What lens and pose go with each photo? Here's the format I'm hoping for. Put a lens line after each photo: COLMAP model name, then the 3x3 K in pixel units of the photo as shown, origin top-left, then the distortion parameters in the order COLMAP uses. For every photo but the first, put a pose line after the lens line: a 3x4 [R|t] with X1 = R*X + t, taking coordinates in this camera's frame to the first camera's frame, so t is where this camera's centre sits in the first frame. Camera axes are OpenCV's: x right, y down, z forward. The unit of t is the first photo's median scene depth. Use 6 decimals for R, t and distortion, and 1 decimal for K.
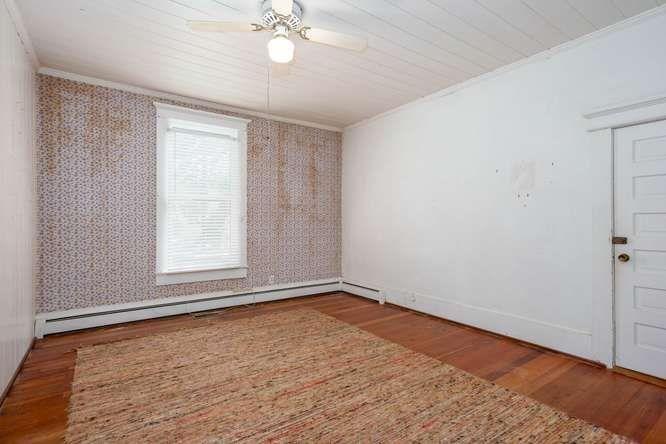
lens RADIAL K [[329.1, 0, 338.8], [0, 329.1, 221.2], [0, 0, 1]] dist [0.007566, 0.007585]
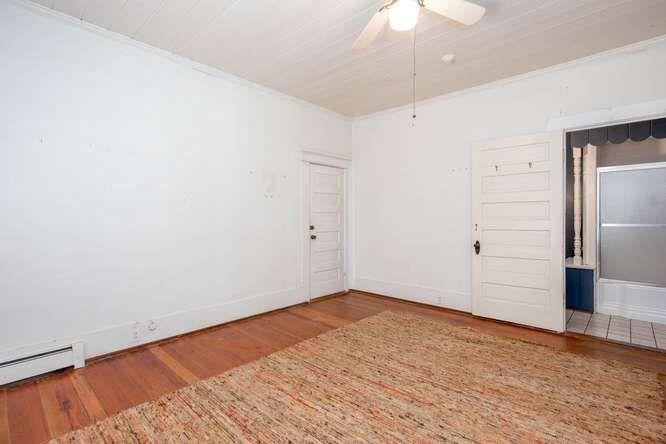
lens RADIAL K [[329.1, 0, 338.8], [0, 329.1, 219.0], [0, 0, 1]] dist [0.007566, 0.007585]
pose [[-0.220602, -0.004295, 0.975354, -0.812126], [0.001789, 0.999987, 0.004808, 0.003250], [-0.975362, 0.002806, -0.220591, 1.127899]]
